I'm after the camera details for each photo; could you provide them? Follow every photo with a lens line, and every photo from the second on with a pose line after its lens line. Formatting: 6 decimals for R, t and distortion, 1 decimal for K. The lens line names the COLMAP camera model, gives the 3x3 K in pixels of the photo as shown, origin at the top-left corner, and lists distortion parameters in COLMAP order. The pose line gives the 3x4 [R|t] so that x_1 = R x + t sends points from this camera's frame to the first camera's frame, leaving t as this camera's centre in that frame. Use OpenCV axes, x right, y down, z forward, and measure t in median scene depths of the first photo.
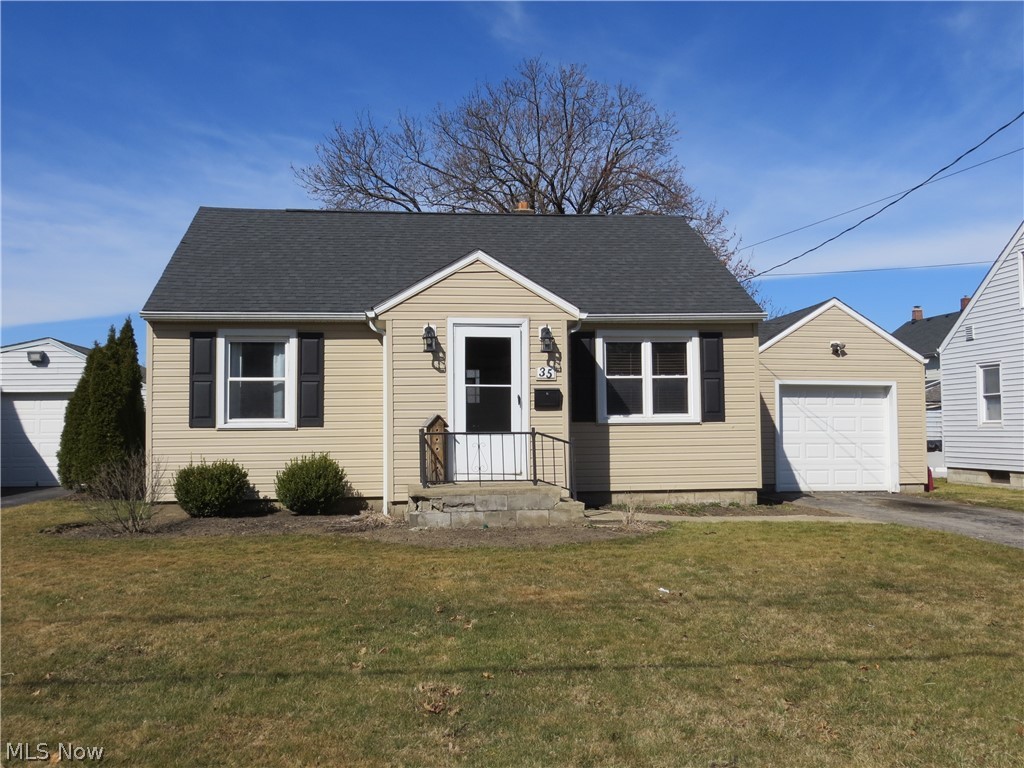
lens RADIAL K [[970.7, 0, 512.0], [0, 970.7, 384.0], [0, 0, 1]] dist [-0.009075, -0.000763]
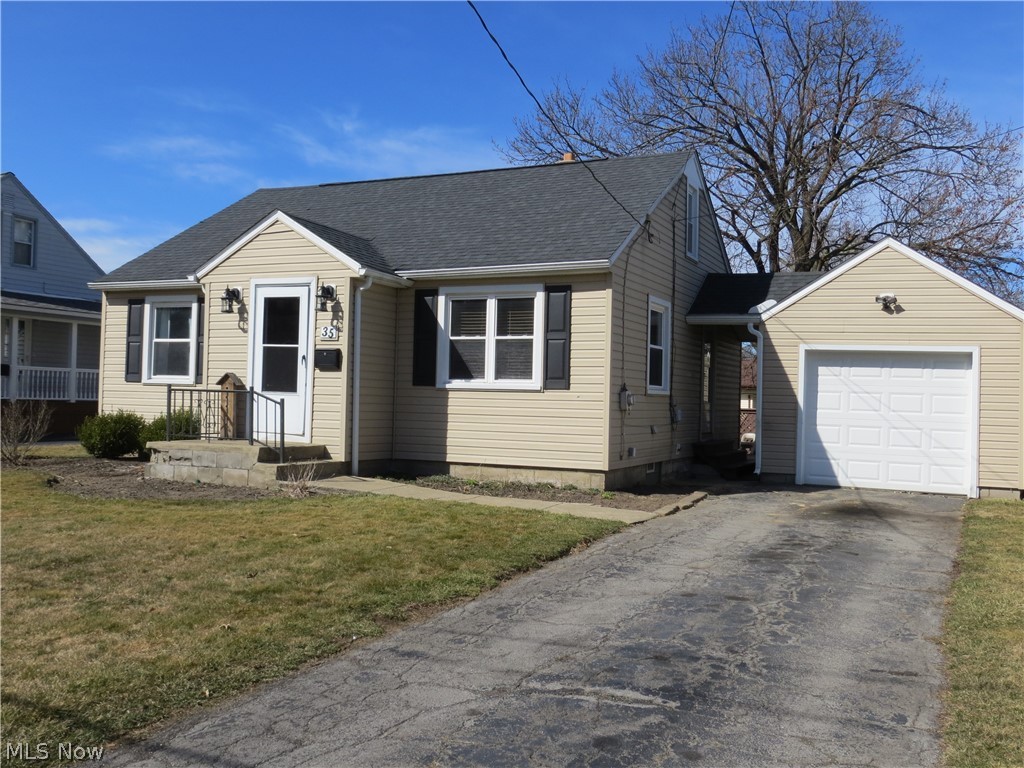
lens RADIAL K [[970.7, 0, 512.0], [0, 970.7, 384.0], [0, 0, 1]] dist [-0.009075, -0.000763]
pose [[0.840802, 0.022588, -0.540871, 0.649994], [-0.008098, 0.999542, 0.029153, 0.009314], [0.541282, -0.020132, 0.840600, 0.259667]]
